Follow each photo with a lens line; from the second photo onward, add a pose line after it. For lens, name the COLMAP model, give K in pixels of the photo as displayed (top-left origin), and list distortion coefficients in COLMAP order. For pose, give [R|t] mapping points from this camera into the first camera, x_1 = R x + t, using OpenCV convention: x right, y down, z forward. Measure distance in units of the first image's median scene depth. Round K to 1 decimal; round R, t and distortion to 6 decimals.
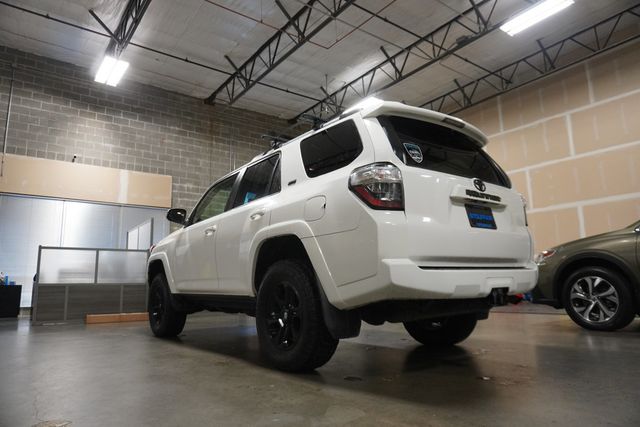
lens RADIAL K [[427.7, 0, 319.5], [0, 427.7, 212.3], [0, 0, 1]] dist [-0.002617, -0.000638]
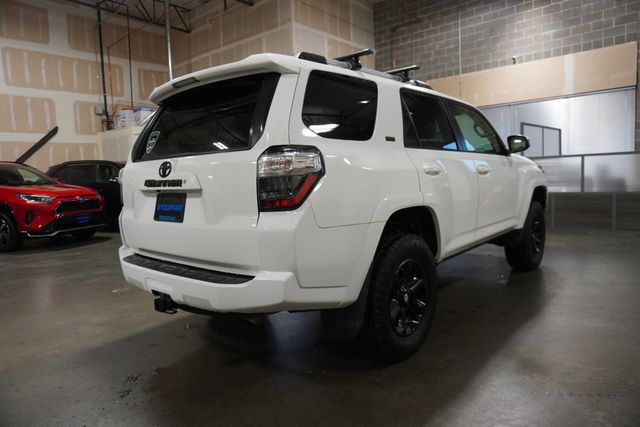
lens RADIAL K [[427.7, 0, 322.9], [0, 427.7, 213.2], [0, 0, 1]] dist [-0.002617, -0.000638]
pose [[0.189683, 0.105948, -0.976112, 0.363066], [0.198692, 0.969450, 0.143836, -0.011337], [0.961531, -0.221229, 0.162837, 0.330713]]
